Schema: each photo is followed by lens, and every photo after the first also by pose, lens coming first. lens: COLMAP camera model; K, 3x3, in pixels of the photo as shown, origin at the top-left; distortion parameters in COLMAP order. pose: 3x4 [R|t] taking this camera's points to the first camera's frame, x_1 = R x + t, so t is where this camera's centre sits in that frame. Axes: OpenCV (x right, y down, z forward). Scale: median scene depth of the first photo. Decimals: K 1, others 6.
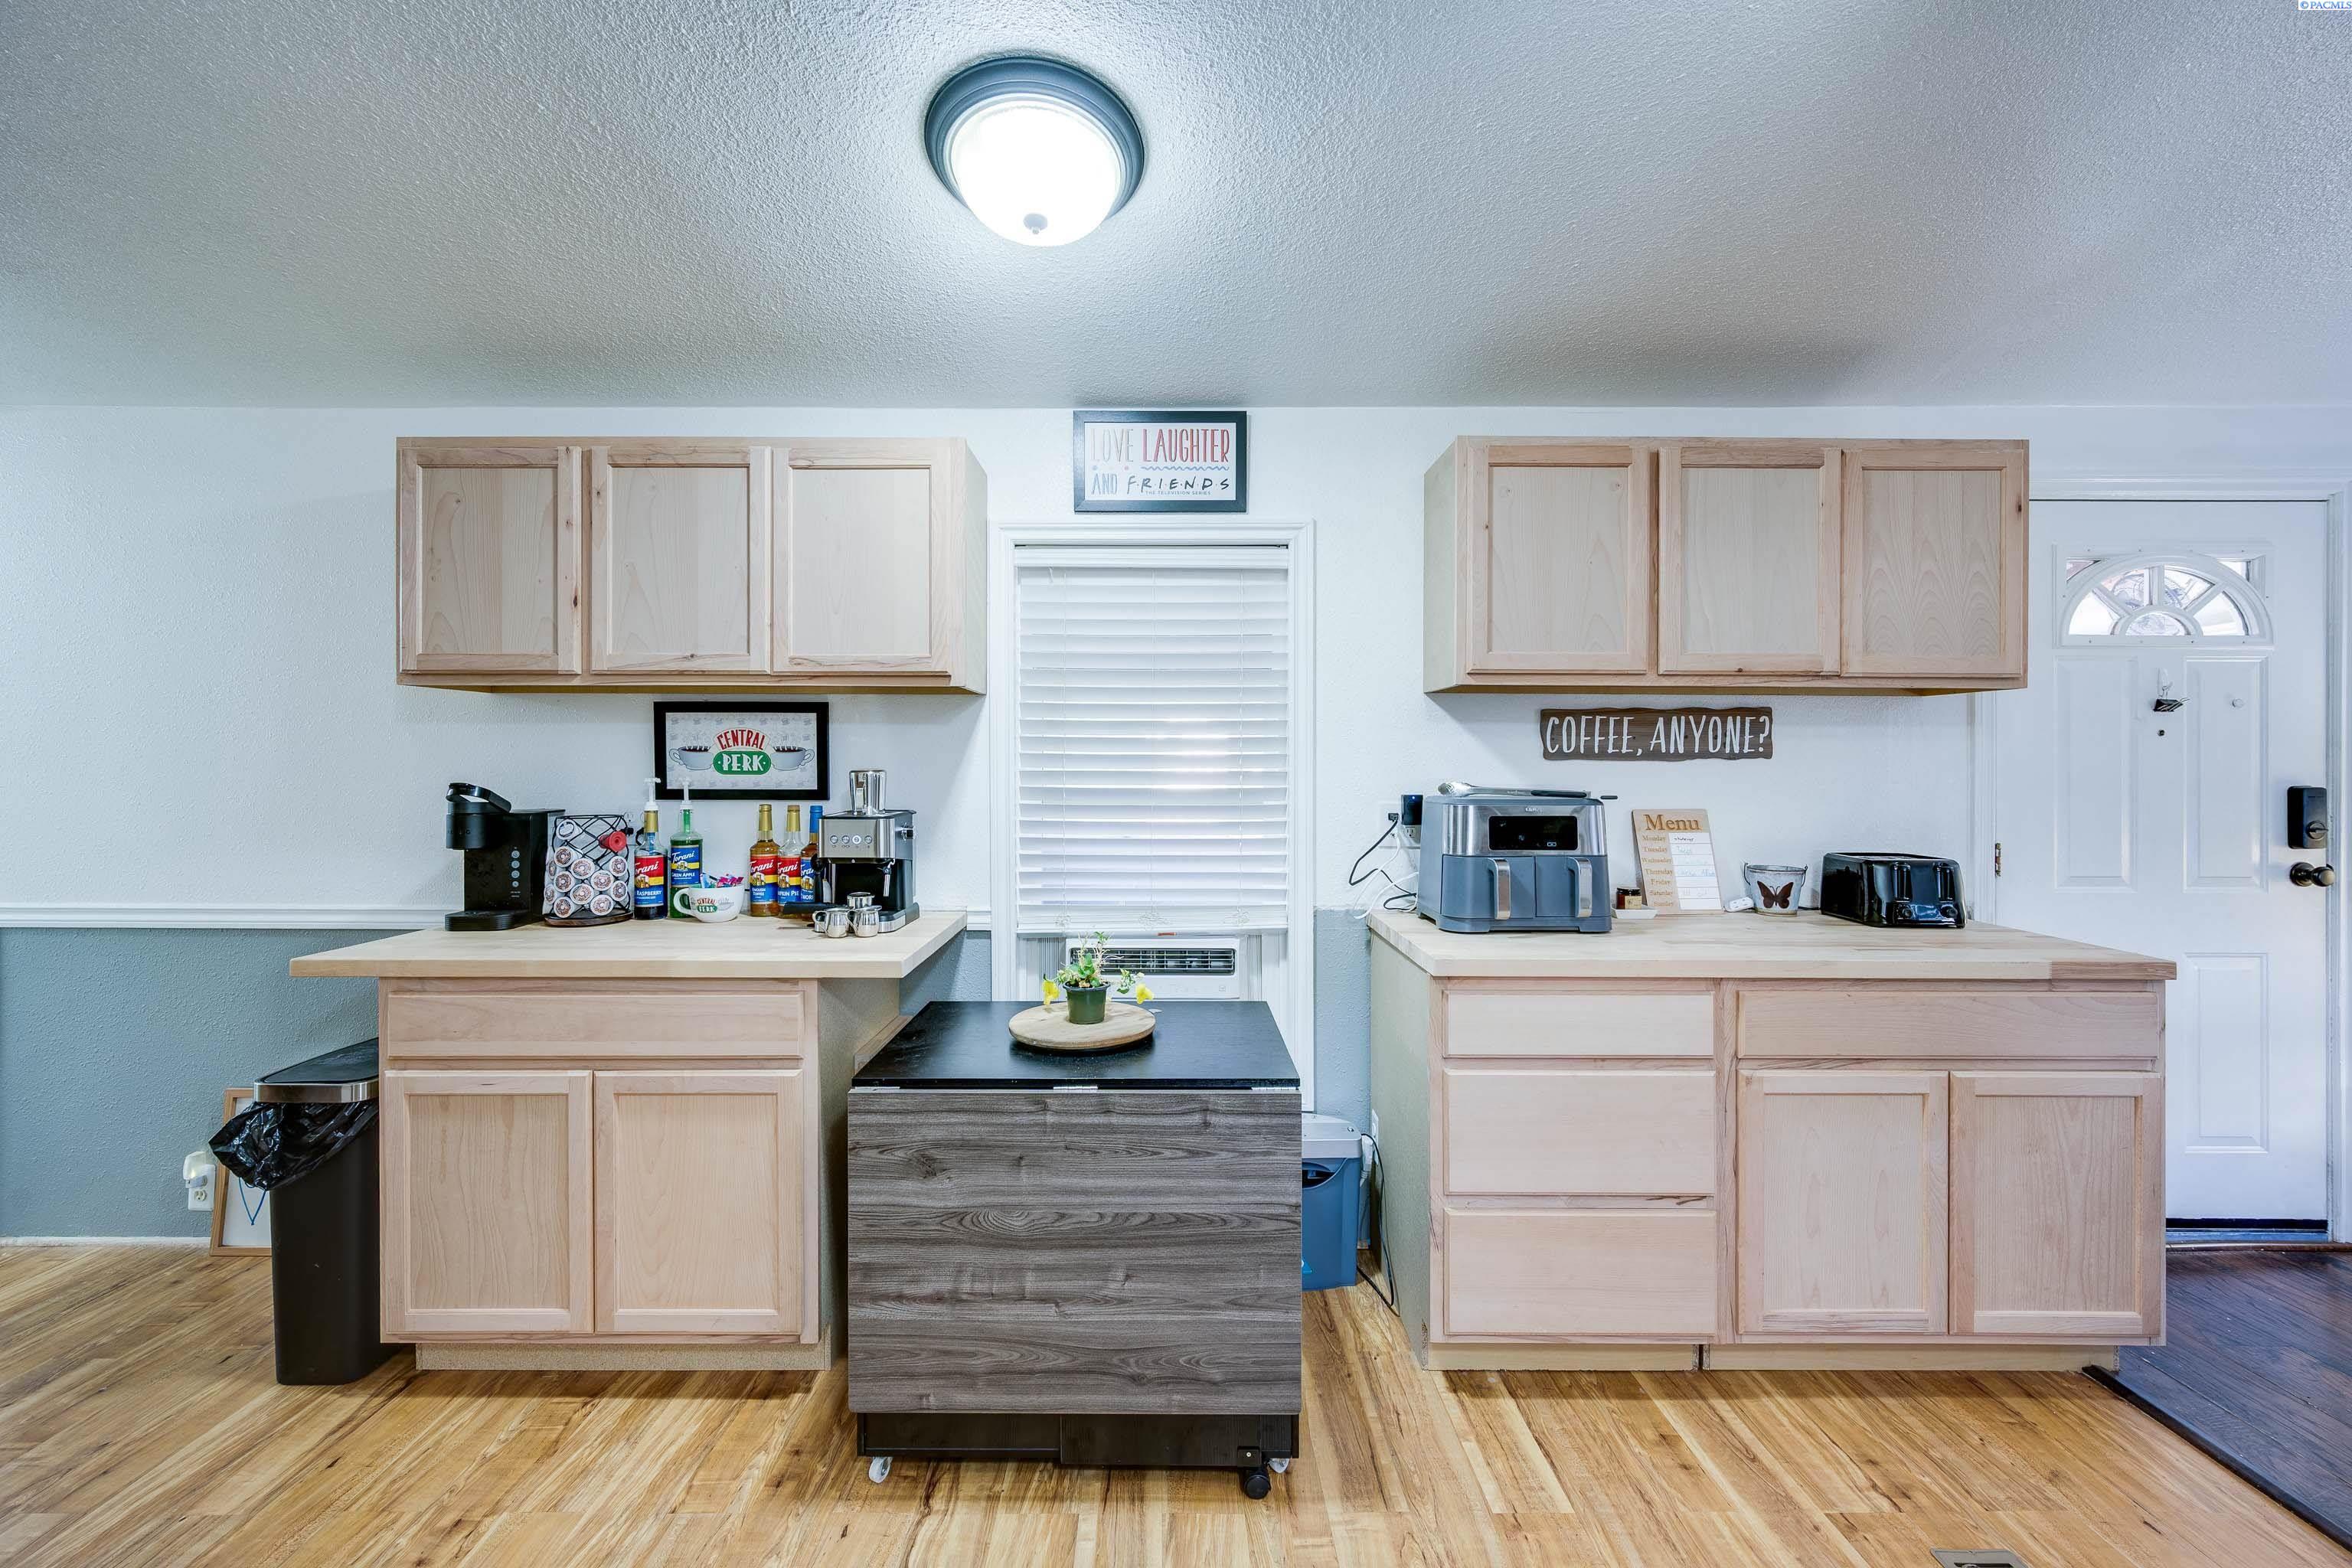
lens RADIAL K [[928.4, 0, 1160.3], [0, 928.4, 762.0], [0, 0, 1]] dist [-0.000460, 0.000215]
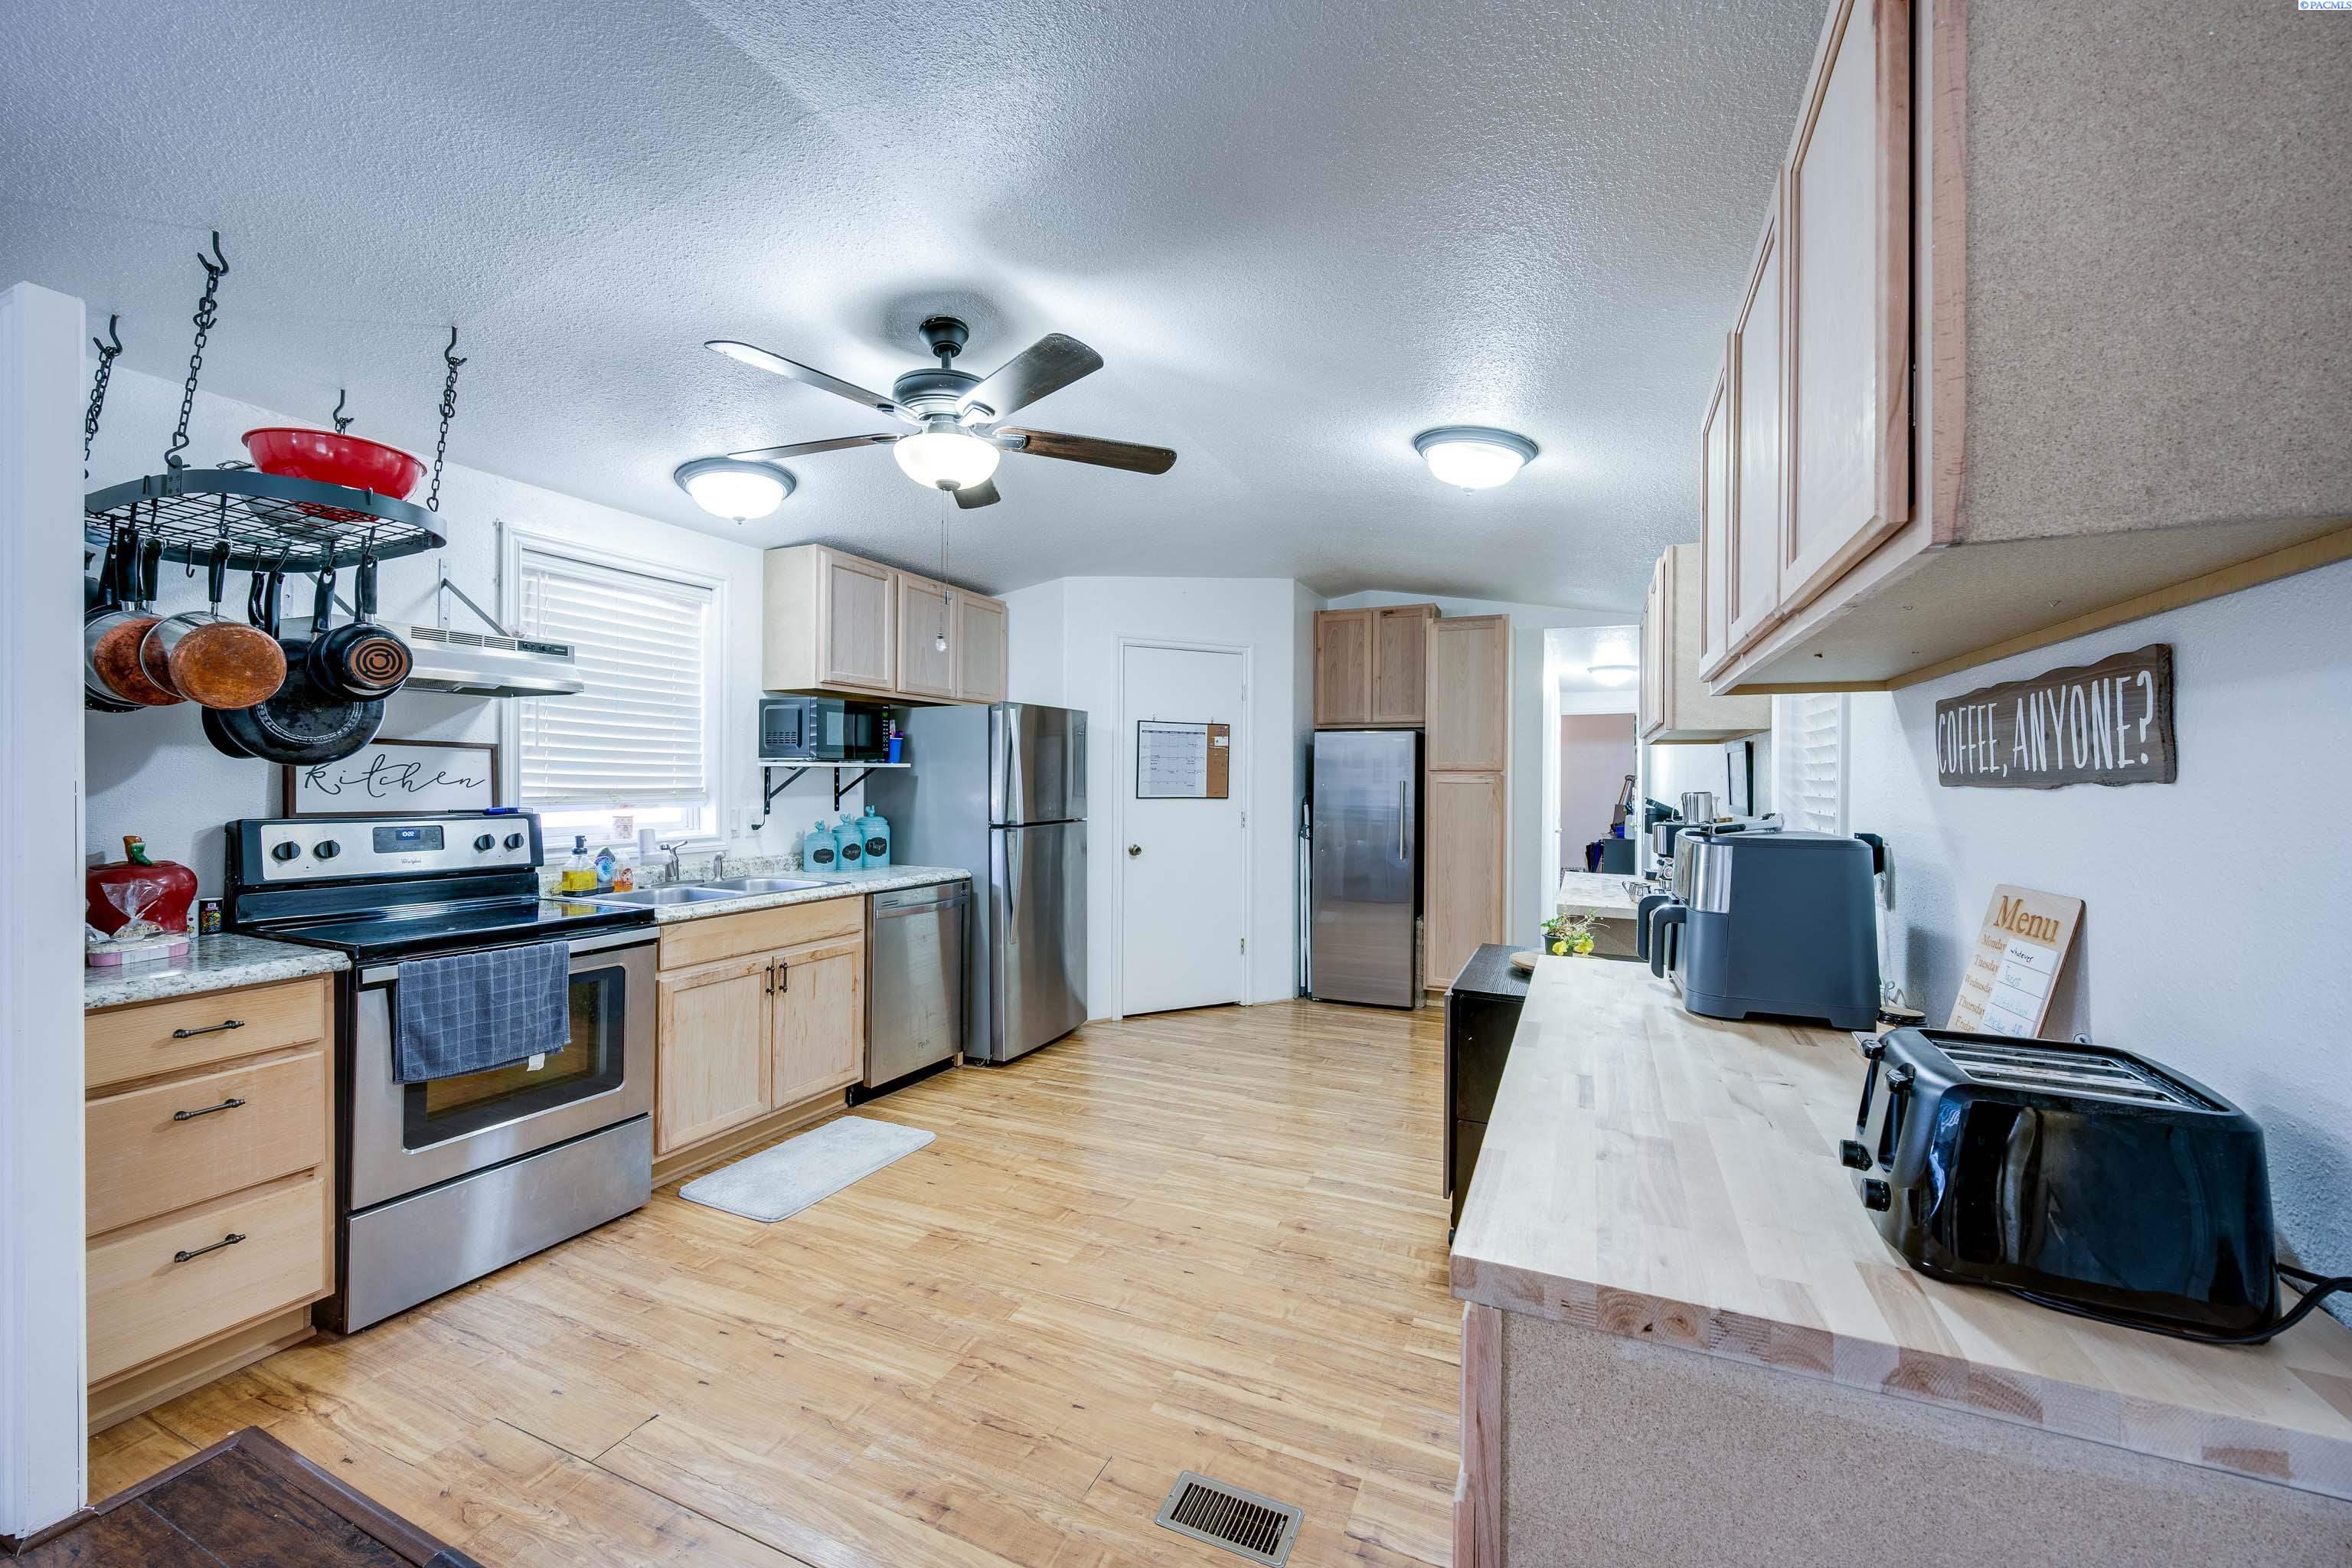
lens RADIAL K [[919.8, 0, 1183.9], [0, 919.8, 771.7], [0, 0, 1]] dist [-0.000369, -0.000175]
pose [[-0.393520, -0.012349, -0.919233, 1.150665], [-0.006934, 0.999921, -0.010464, -0.001535], [0.919290, 0.002256, -0.393575, 0.787548]]
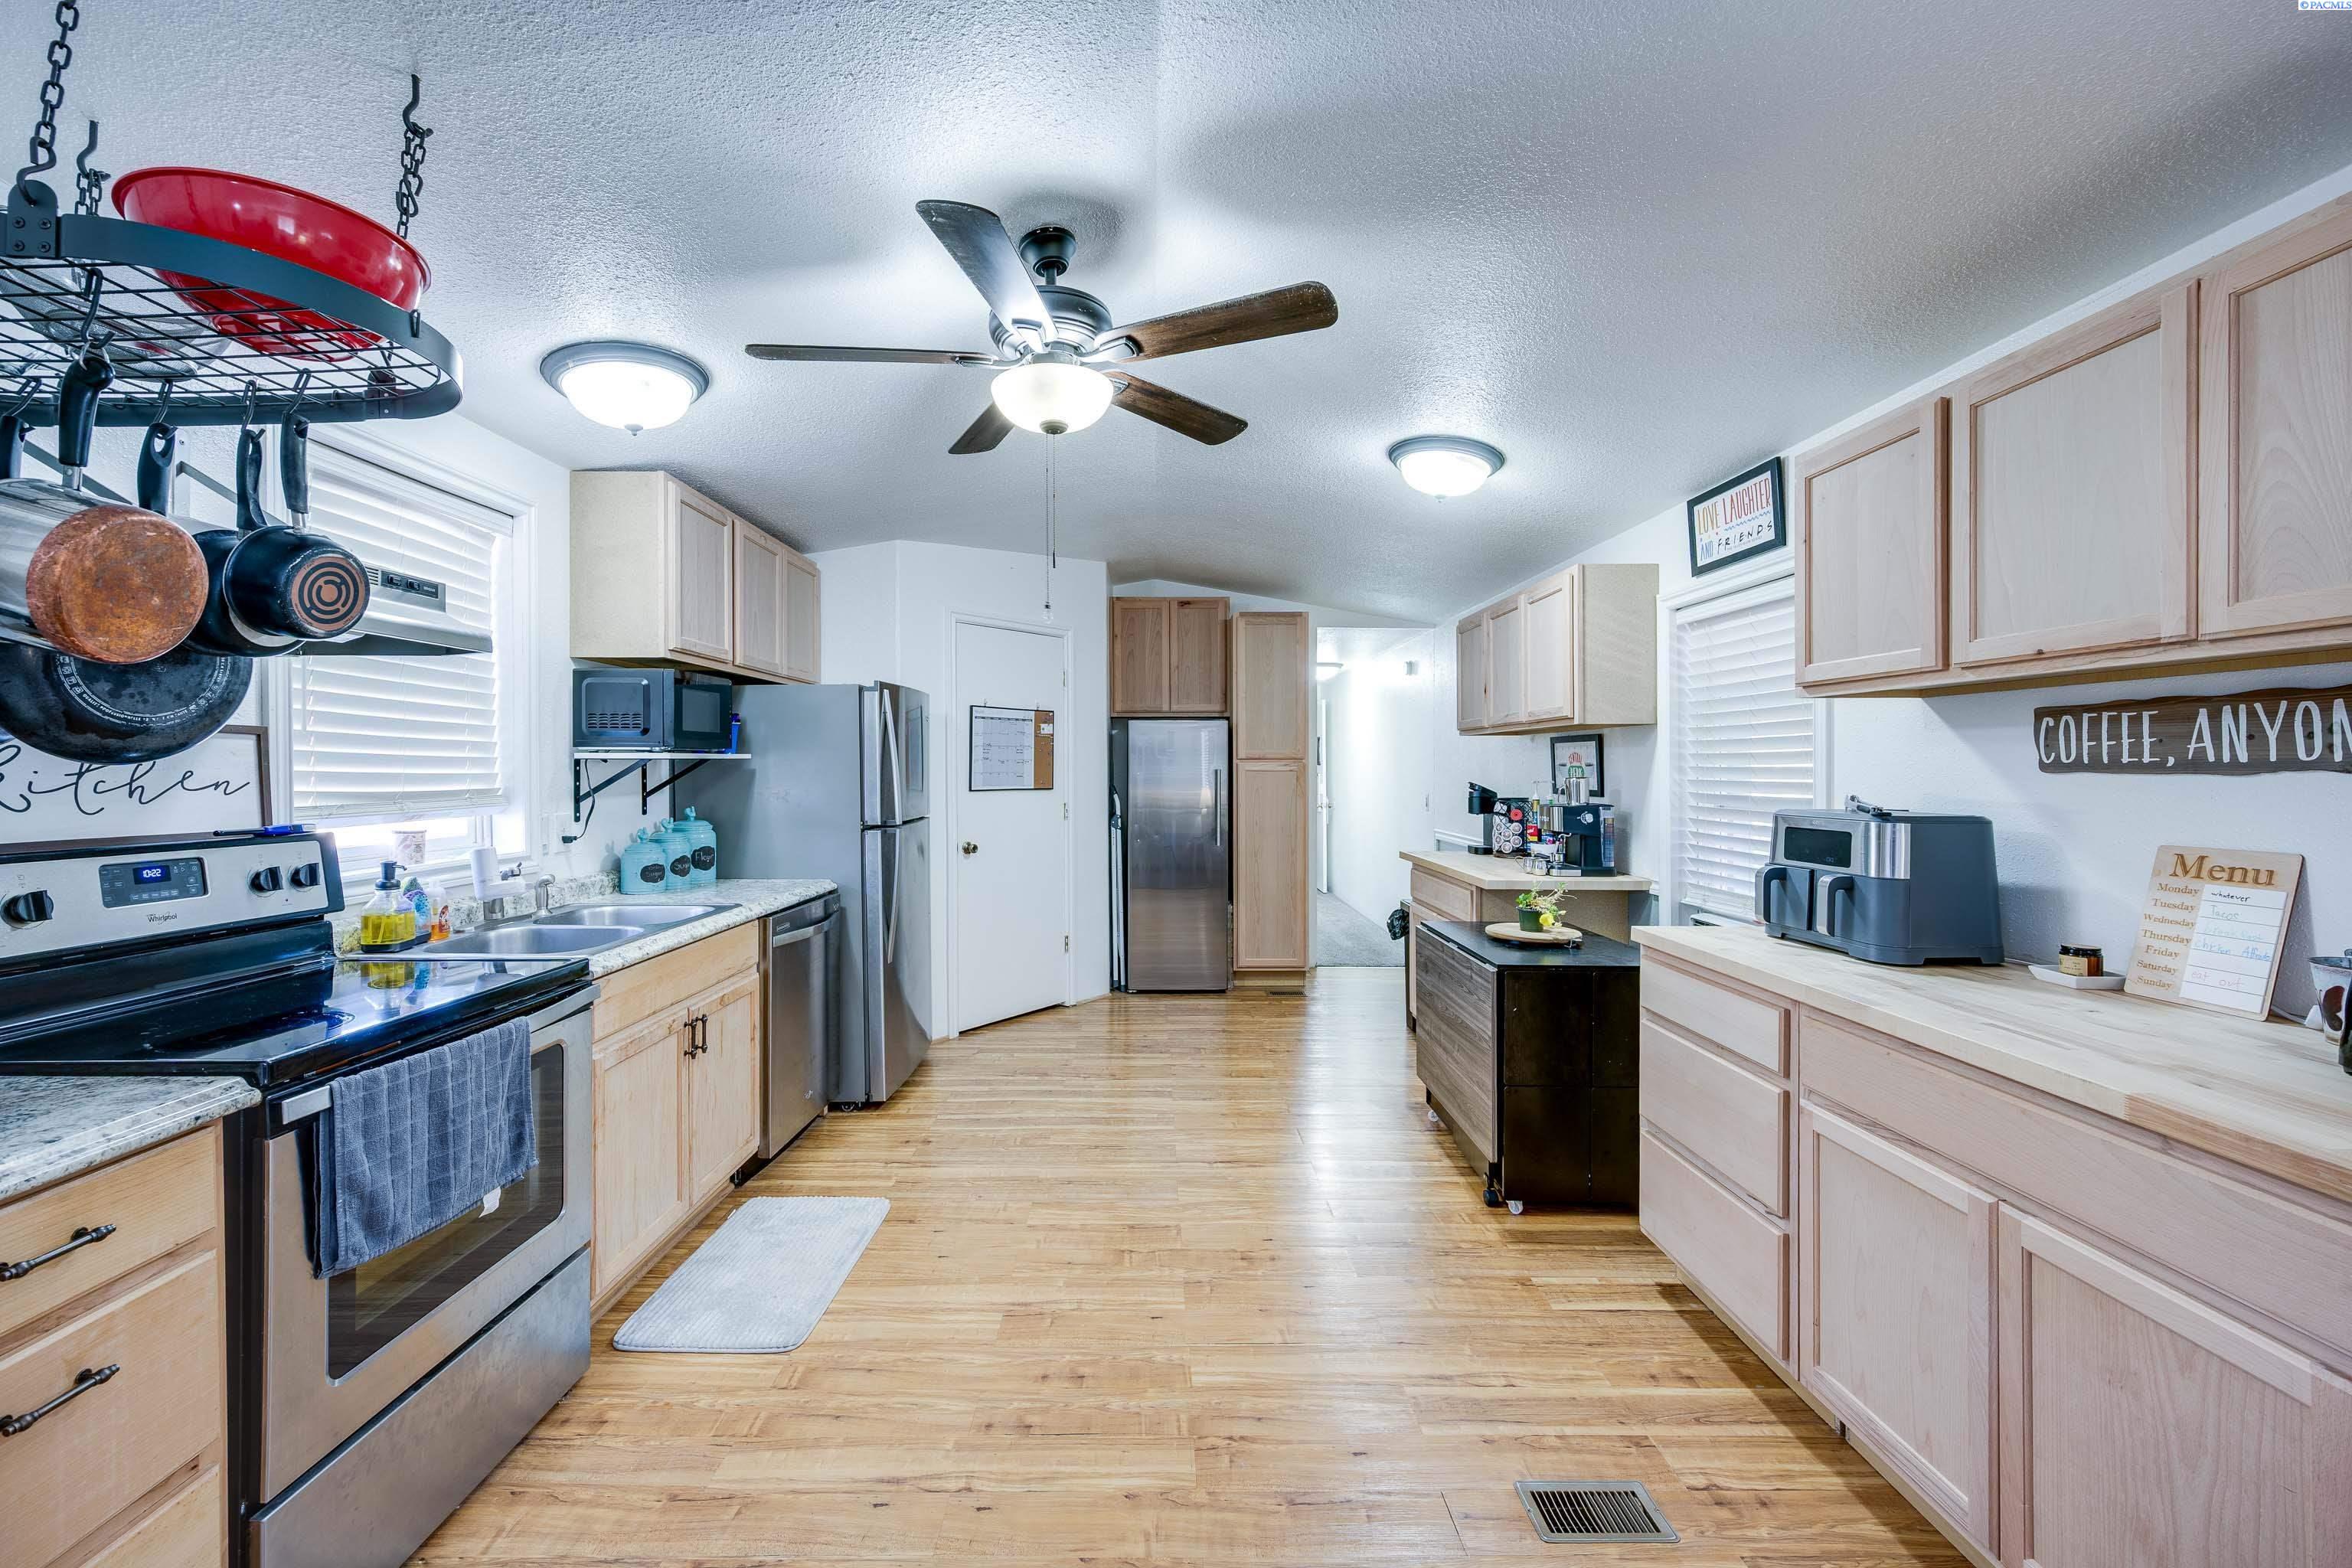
lens RADIAL K [[928.4, 0, 1160.3], [0, 928.4, 762.0], [0, 0, 1]] dist [-0.000460, 0.000215]
pose [[0.011098, -0.007888, -0.999907, 1.190326], [0.002186, 0.999967, -0.007864, -0.006405], [0.999936, -0.002098, 0.011115, 0.250674]]
